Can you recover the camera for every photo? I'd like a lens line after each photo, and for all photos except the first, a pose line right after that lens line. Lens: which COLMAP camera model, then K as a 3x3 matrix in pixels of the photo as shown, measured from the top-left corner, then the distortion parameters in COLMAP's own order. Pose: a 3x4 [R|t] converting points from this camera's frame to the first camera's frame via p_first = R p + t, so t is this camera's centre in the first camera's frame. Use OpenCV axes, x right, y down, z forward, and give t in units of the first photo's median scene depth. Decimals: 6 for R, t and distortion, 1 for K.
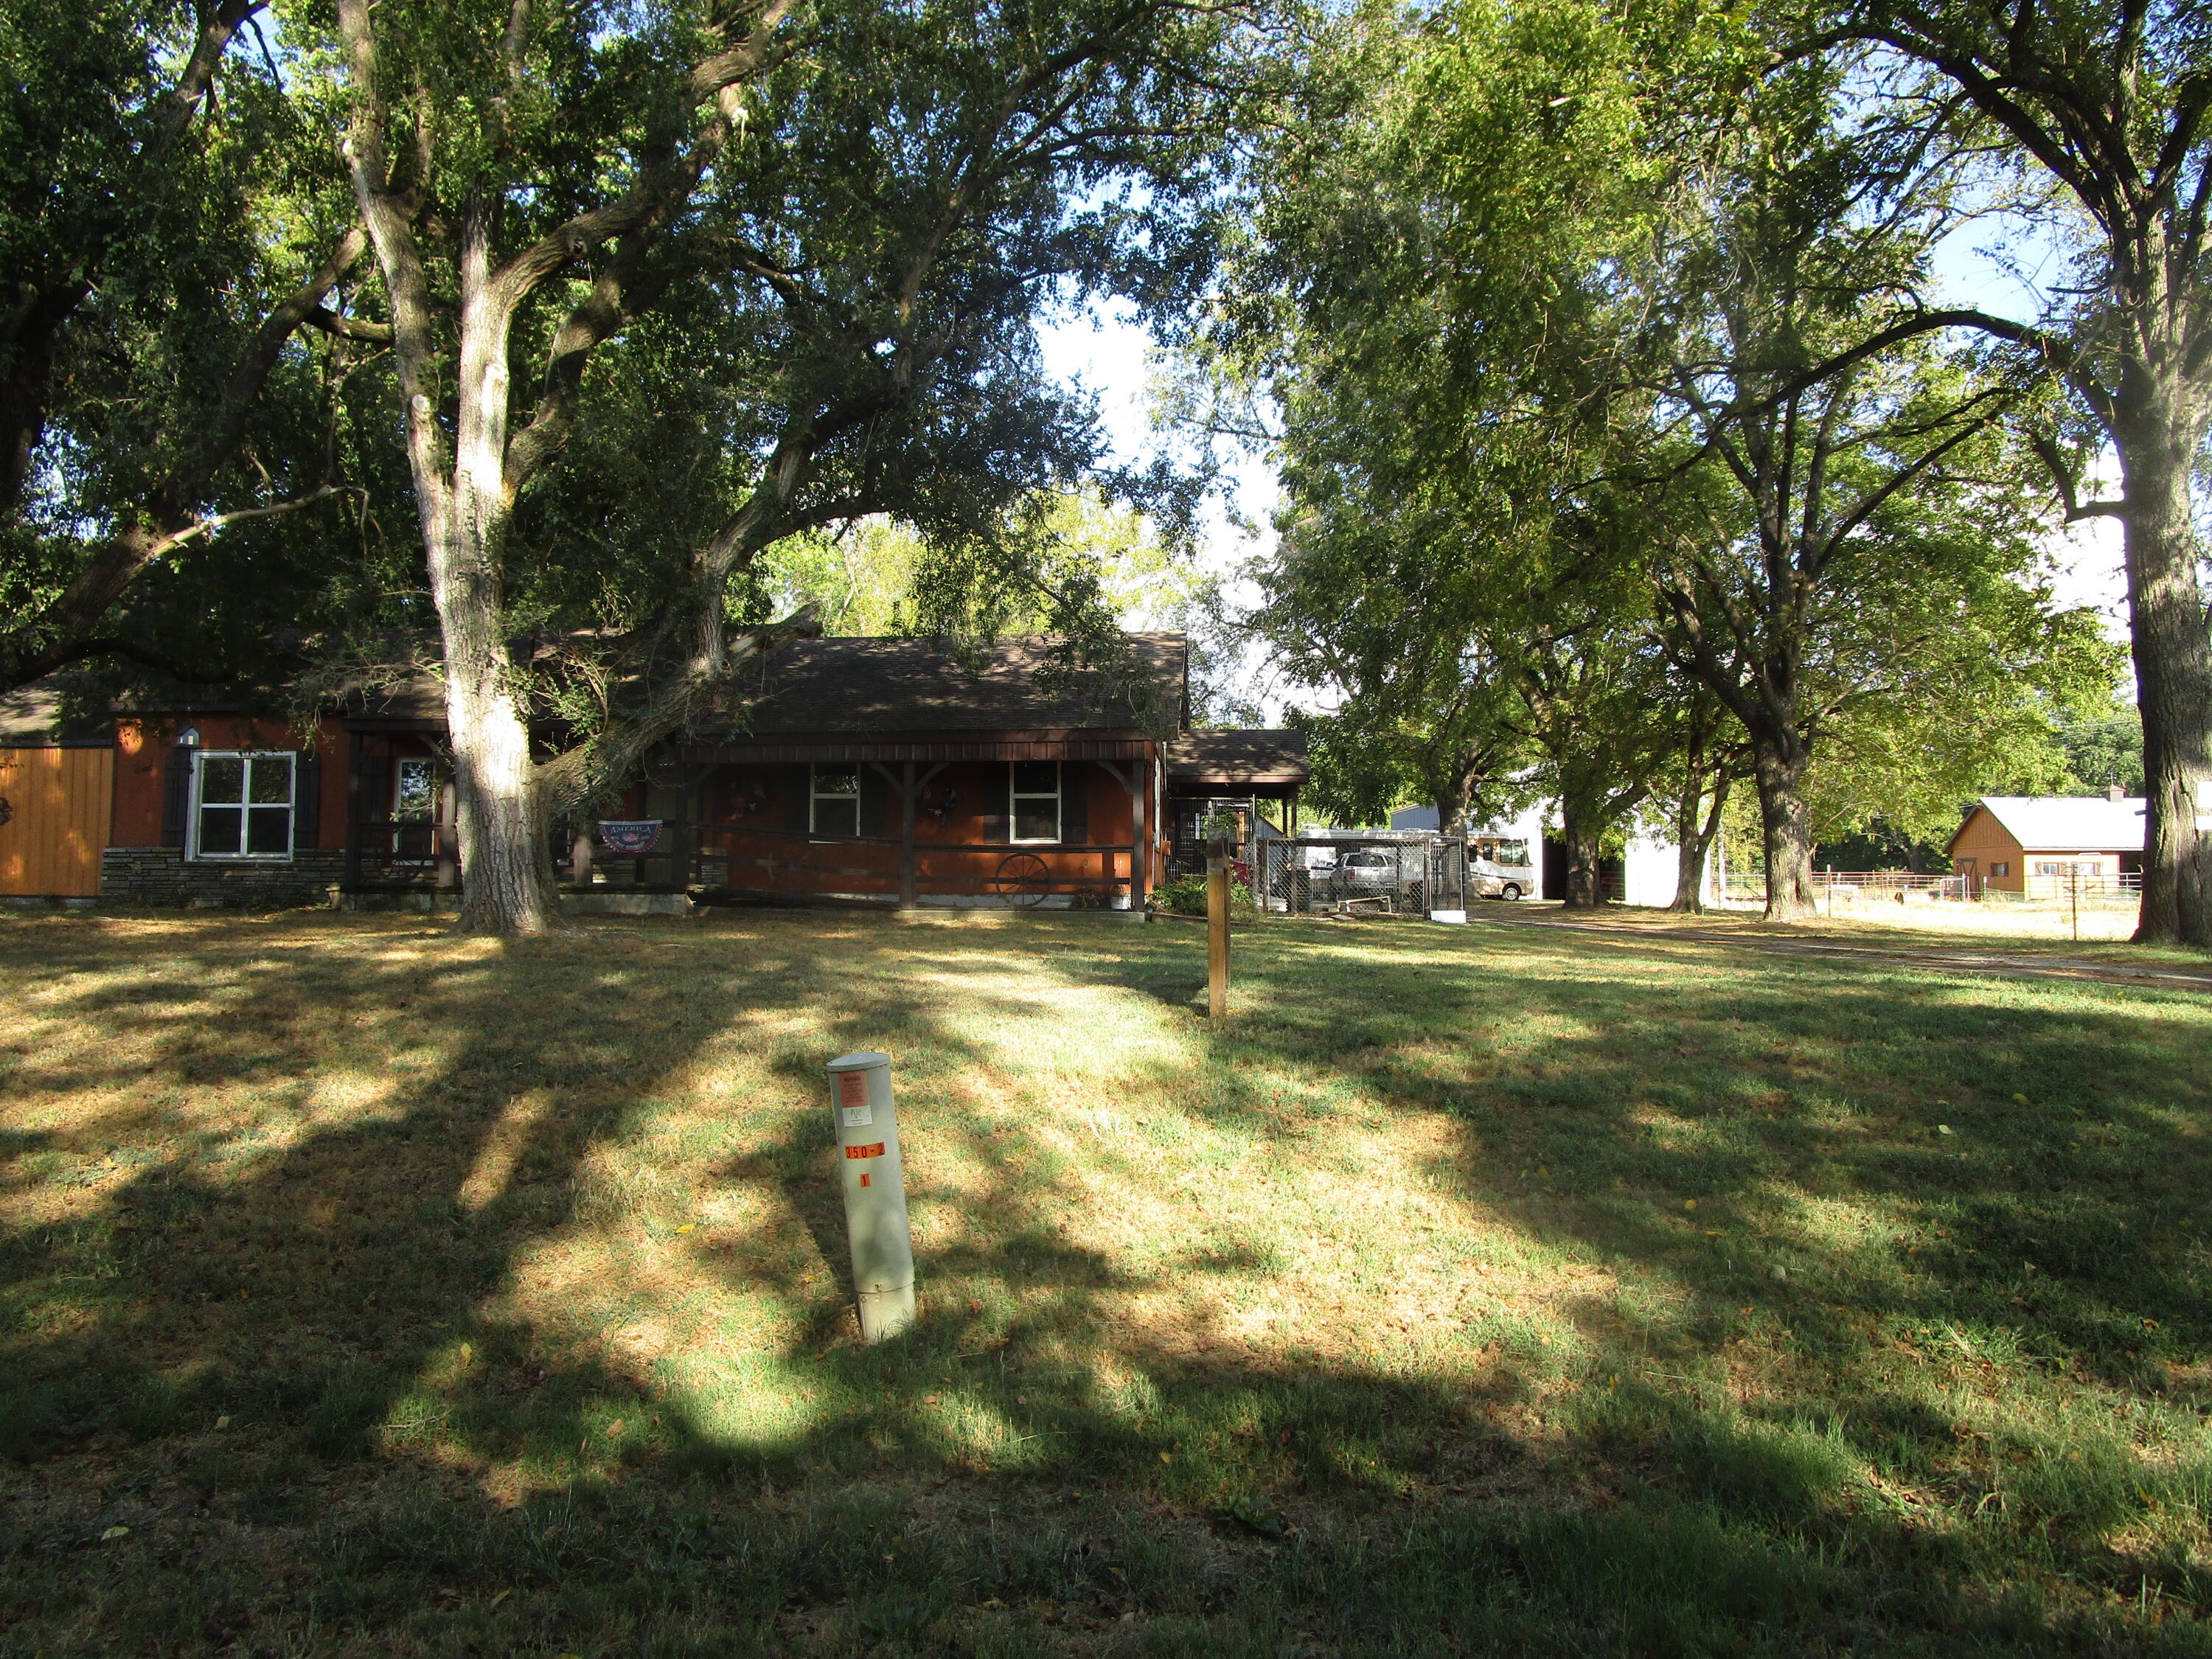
lens RADIAL K [[1564.1, 0, 1106.0], [0, 1564.1, 829.5], [0, 0, 1]] dist [-0.037880, 0.003285]
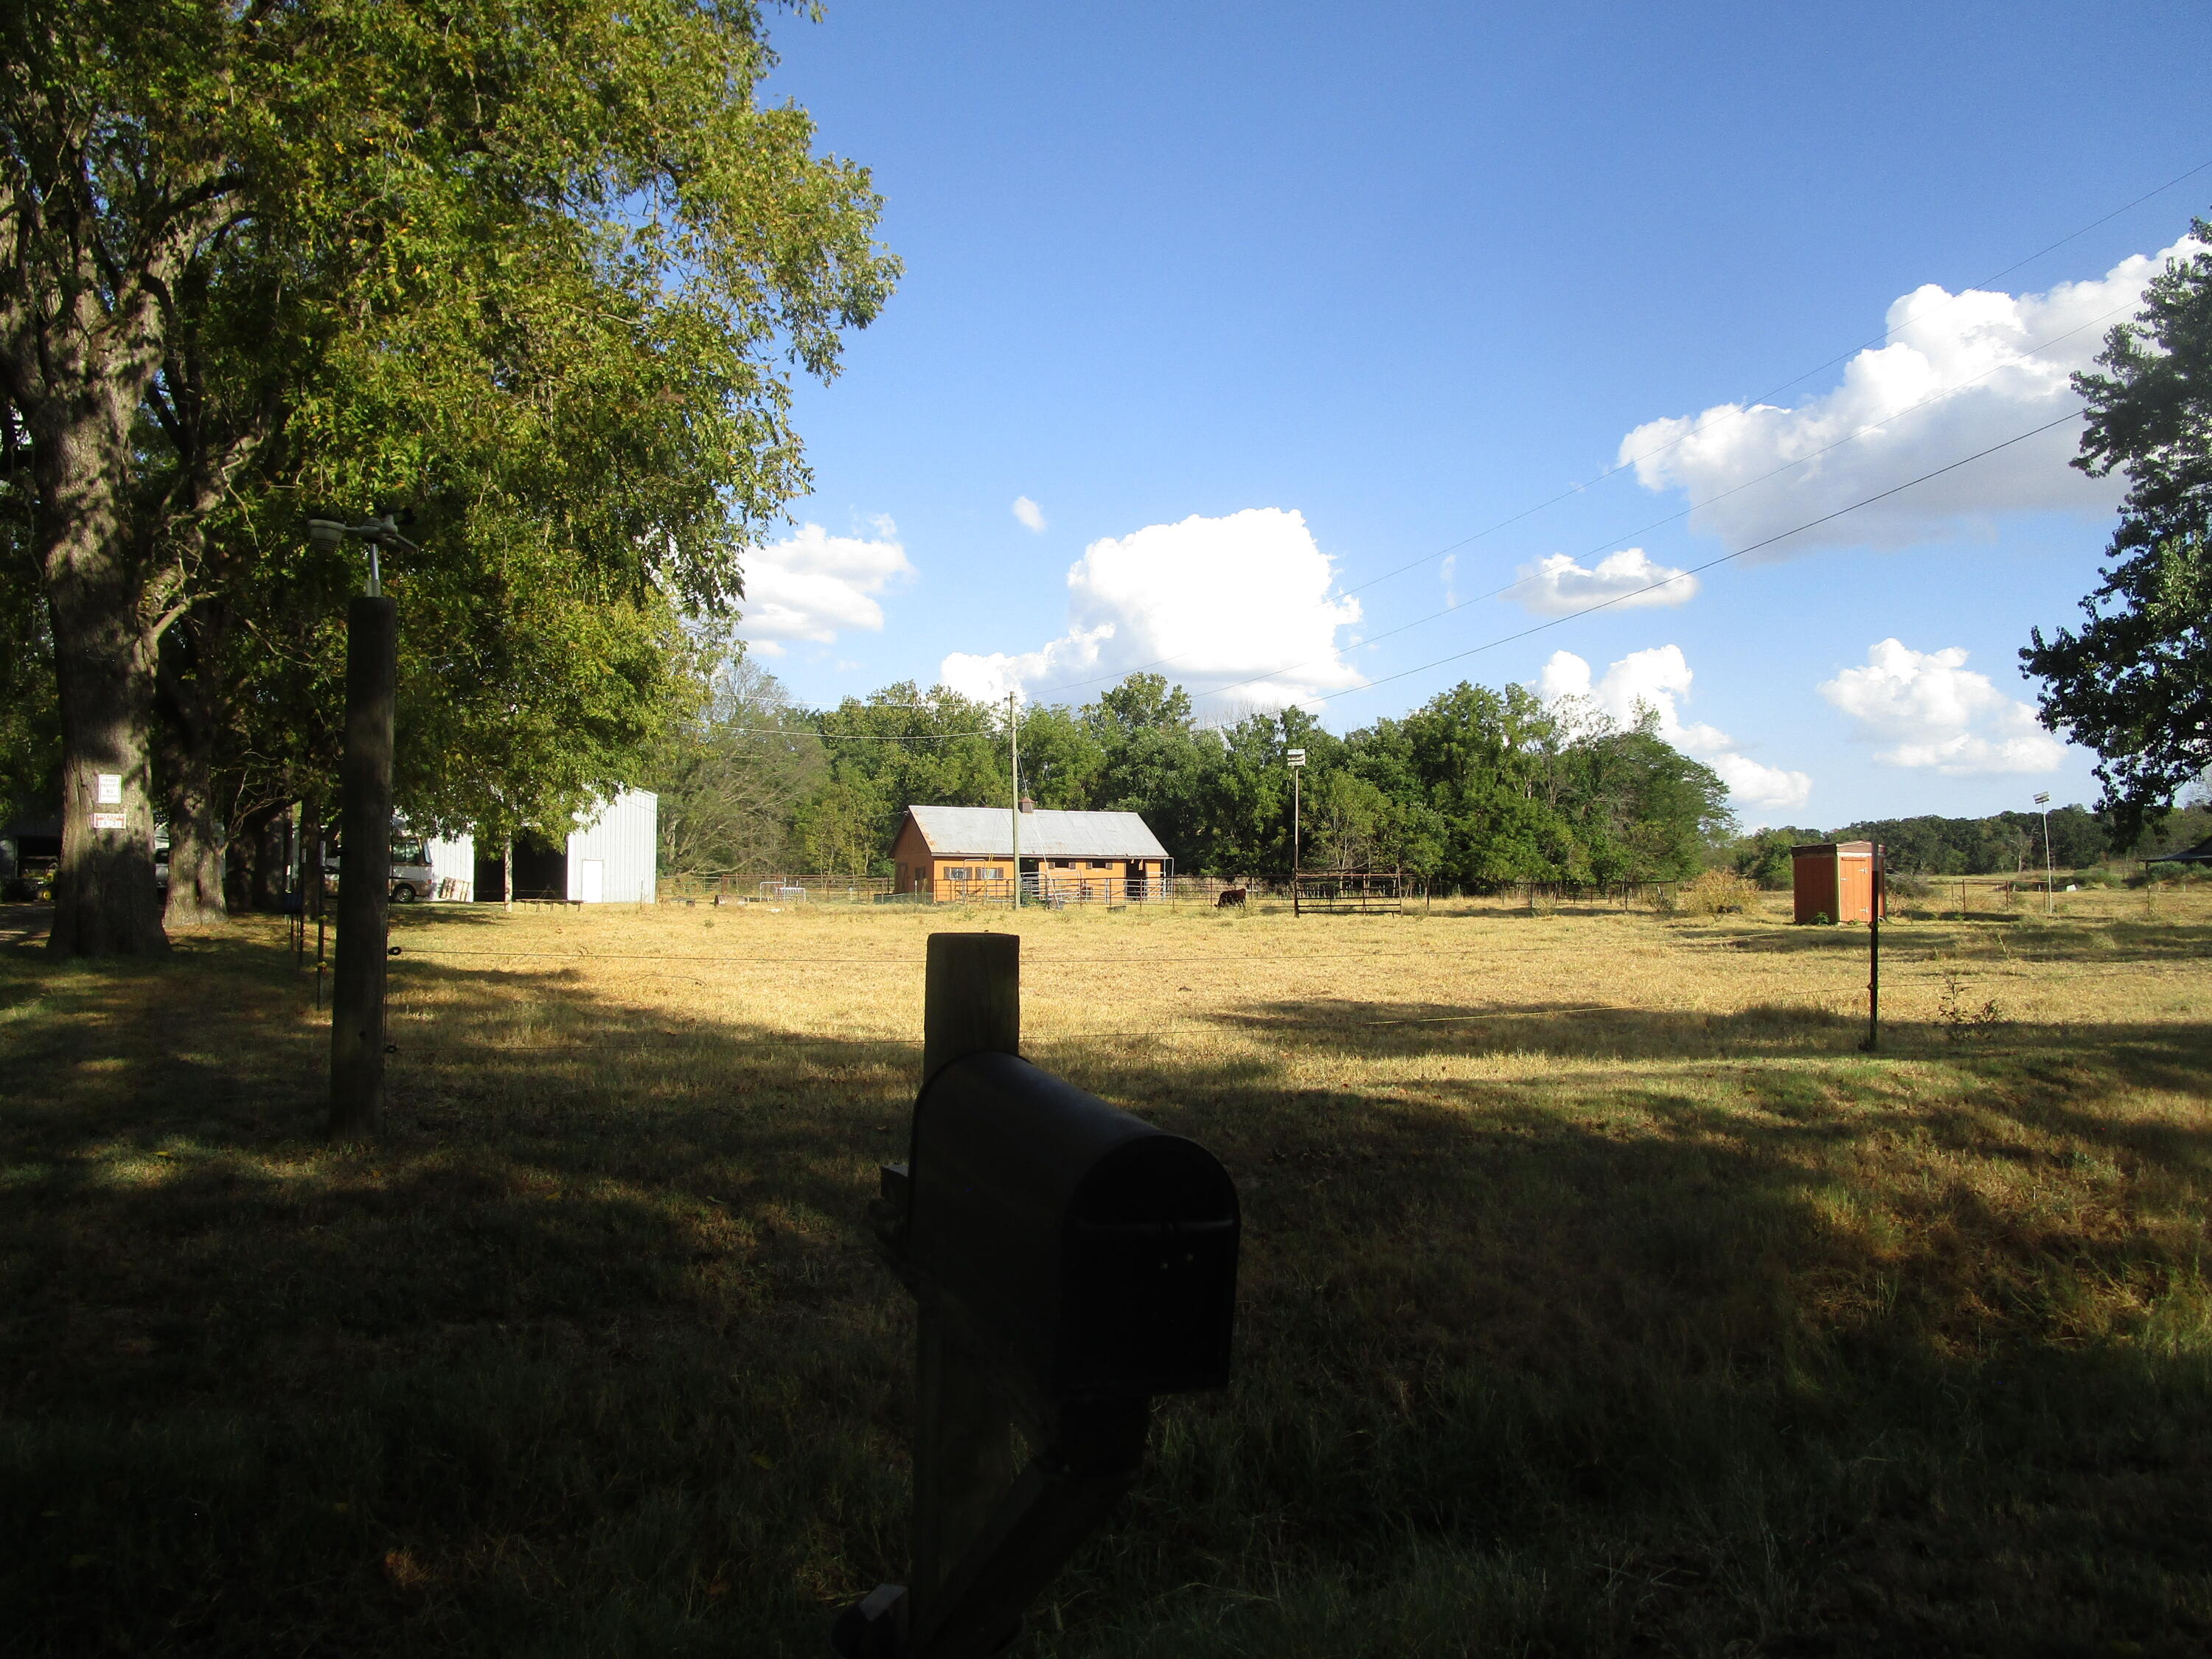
lens RADIAL K [[1564.1, 0, 1106.0], [0, 1564.1, 829.5], [0, 0, 1]] dist [-0.037880, 0.003285]
pose [[0.888614, 0.020873, 0.458180, 0.502976], [-0.020970, 0.999768, -0.004874, -0.004659], [-0.458176, -0.005277, 0.888846, -0.035299]]
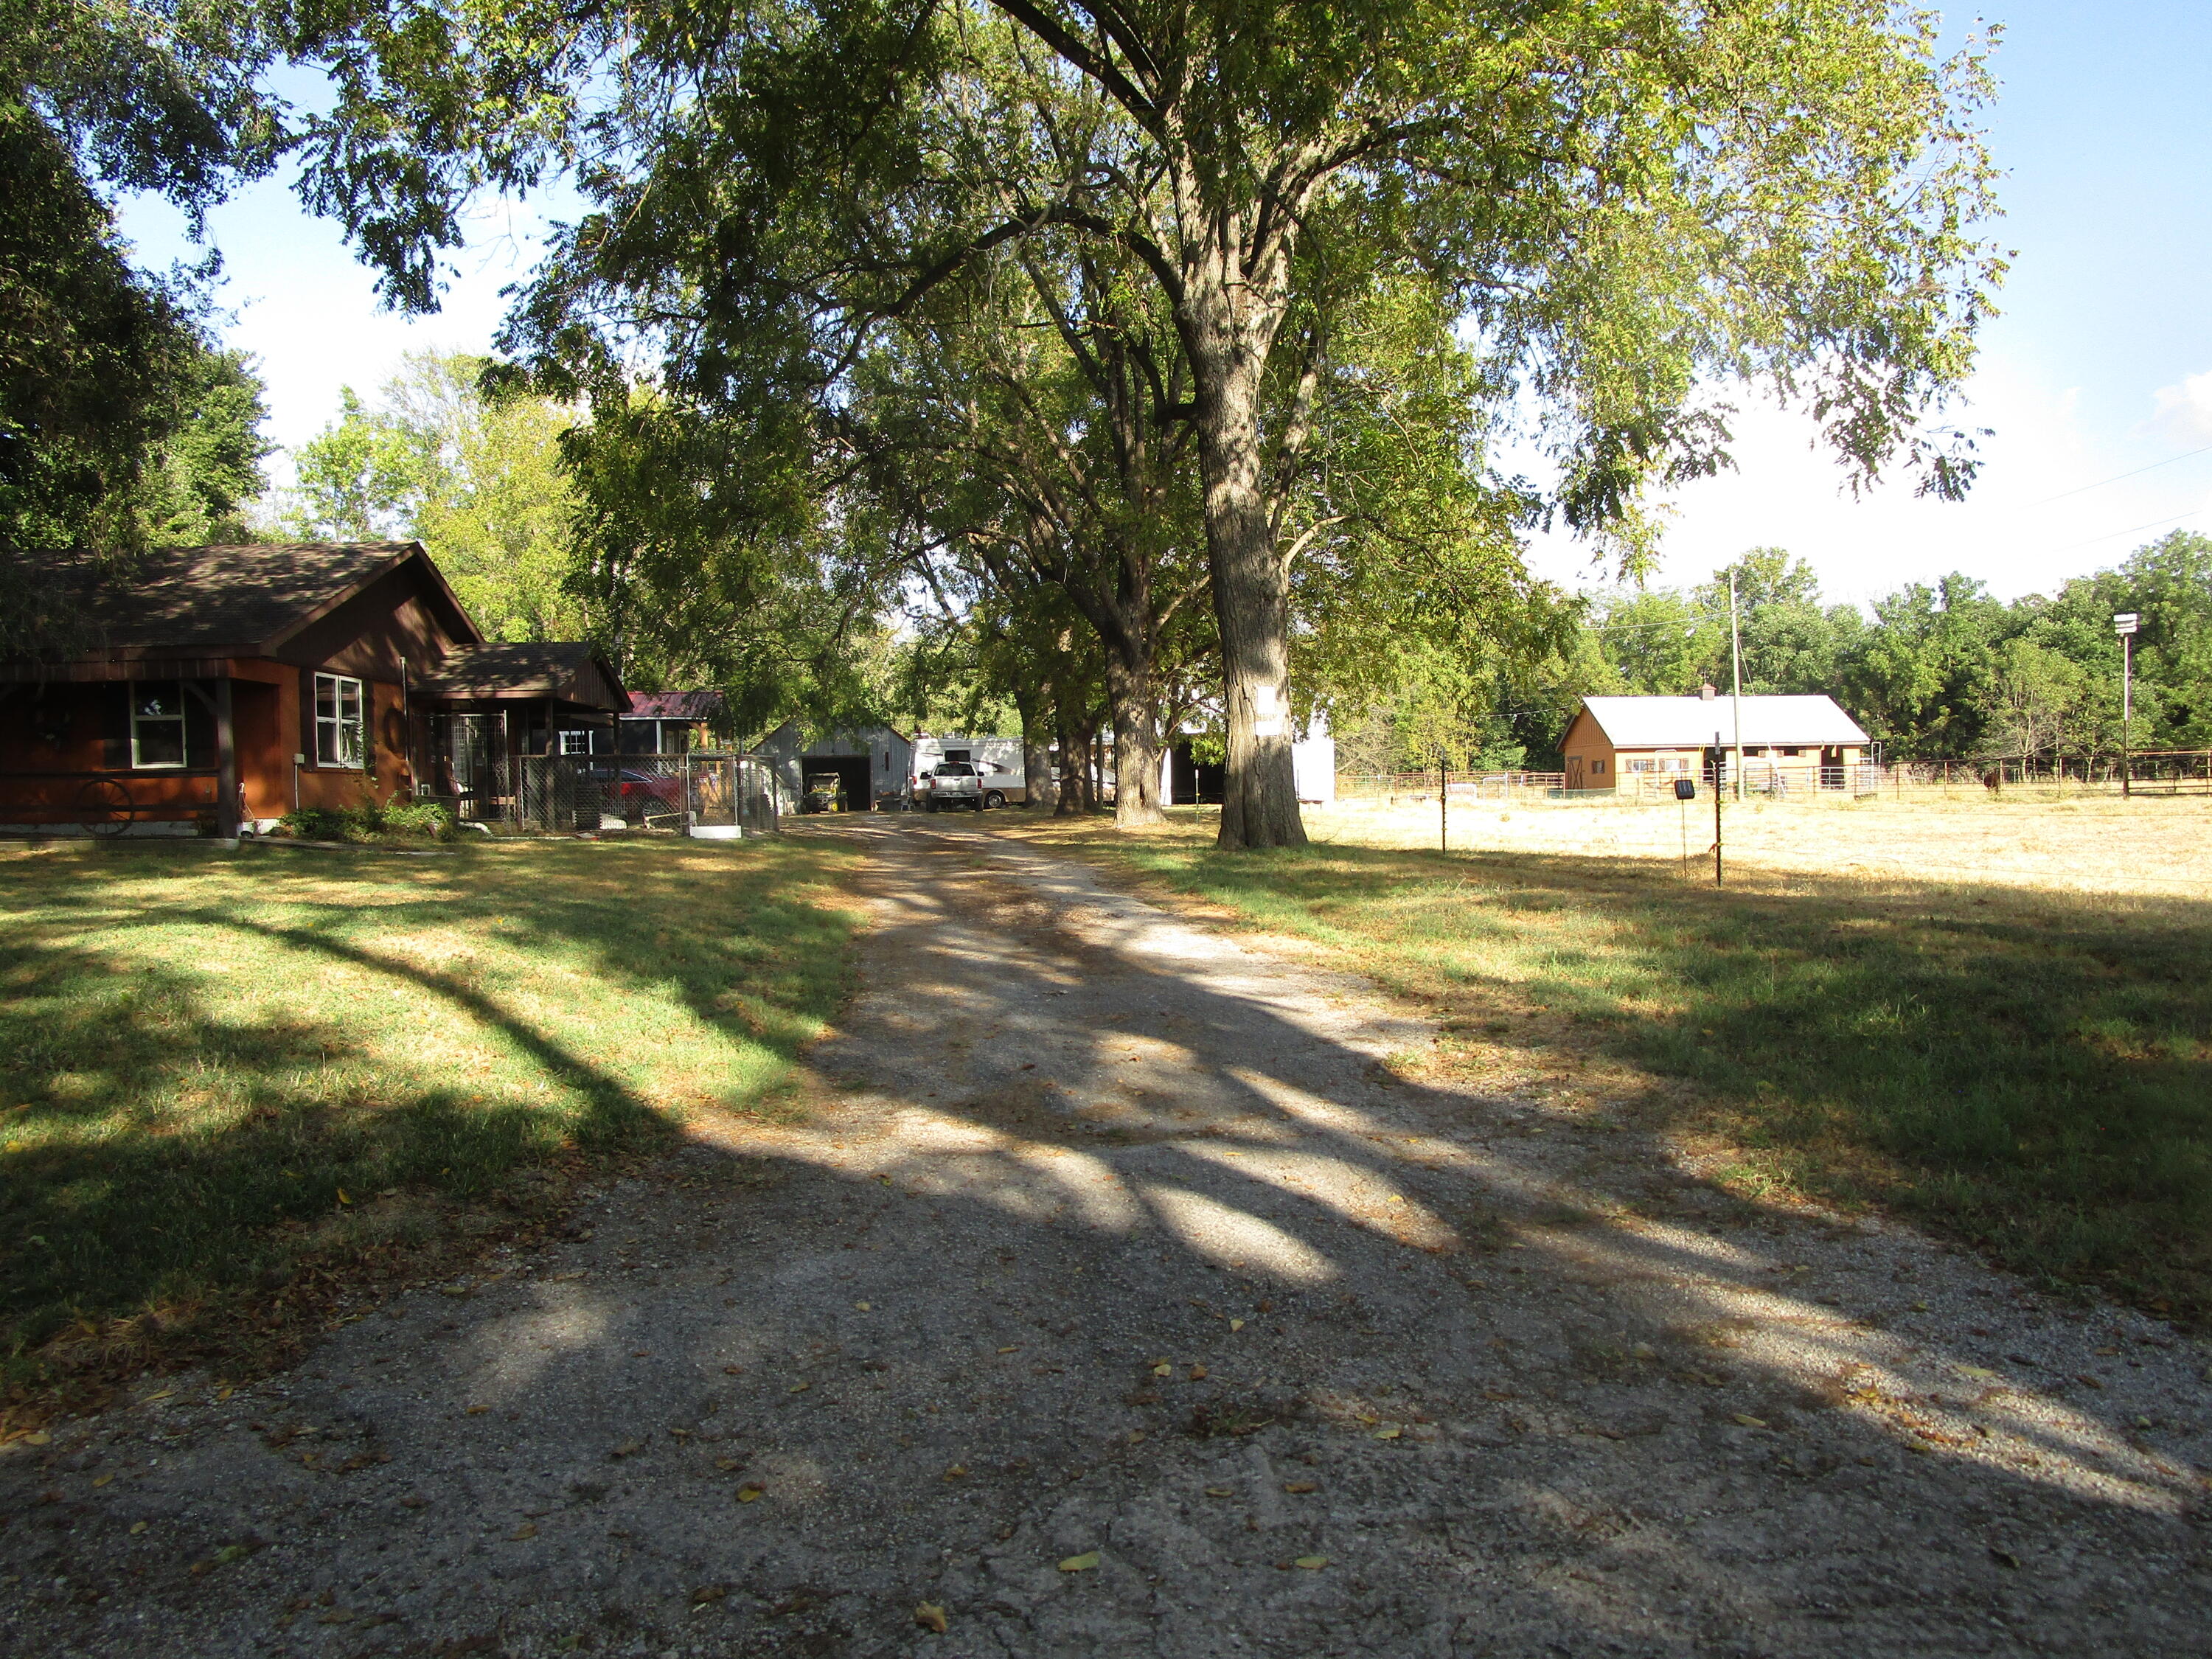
lens RADIAL K [[1564.1, 0, 1106.0], [0, 1564.1, 829.5], [0, 0, 1]] dist [-0.037880, 0.003285]
pose [[0.991904, -0.023072, 0.124874, 0.295099], [0.015628, 0.998060, 0.060272, -0.000948], [-0.126022, -0.057833, 0.990340, -0.004260]]
